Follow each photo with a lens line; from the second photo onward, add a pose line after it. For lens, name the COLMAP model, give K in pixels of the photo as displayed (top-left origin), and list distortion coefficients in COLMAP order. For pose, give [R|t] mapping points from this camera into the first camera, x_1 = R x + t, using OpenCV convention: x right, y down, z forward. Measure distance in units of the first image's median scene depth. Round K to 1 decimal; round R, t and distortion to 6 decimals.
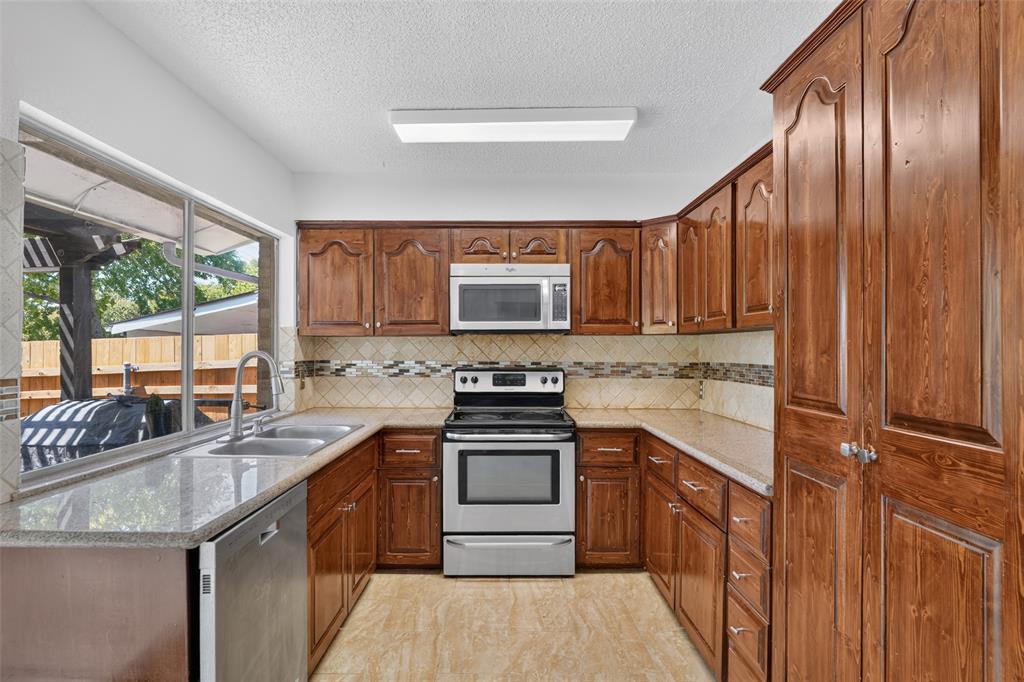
lens RADIAL K [[498.9, 0, 500.4], [0, 498.9, 346.7], [0, 0, 1]] dist [-0.005353, -0.000332]
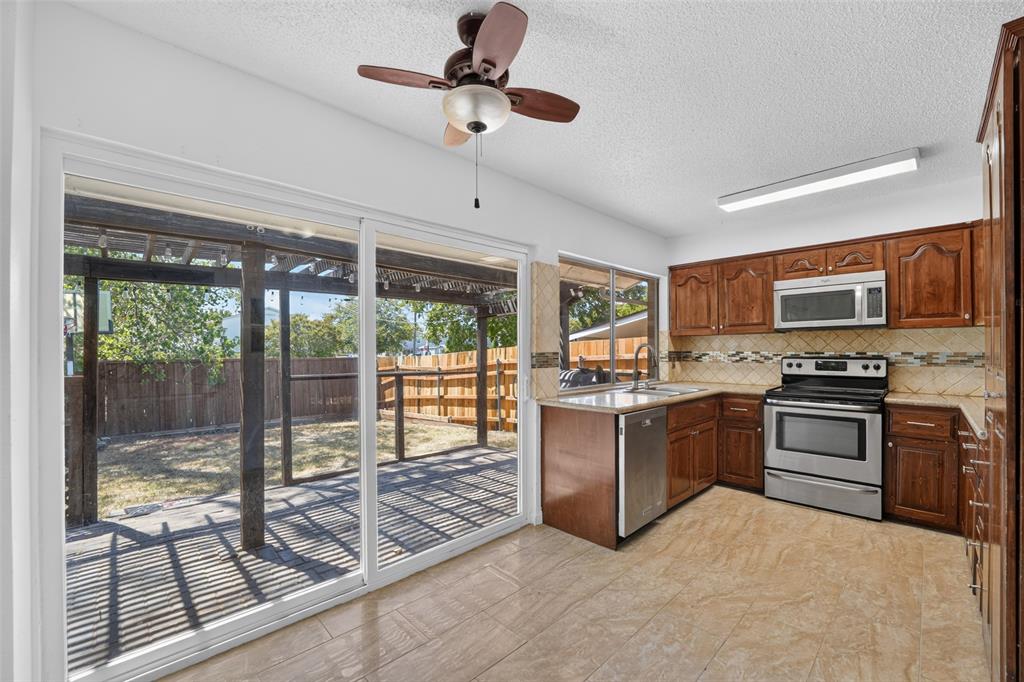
lens RADIAL K [[414.9, 0, 510.0], [0, 414.9, 348.0], [0, 0, 1]] dist [-0.030999, -0.000080]
pose [[0.700135, -0.008137, -0.713964, 0.197307], [0.006256, 0.999967, -0.005261, 0.022342], [0.713983, -0.000783, 0.700163, -0.334279]]
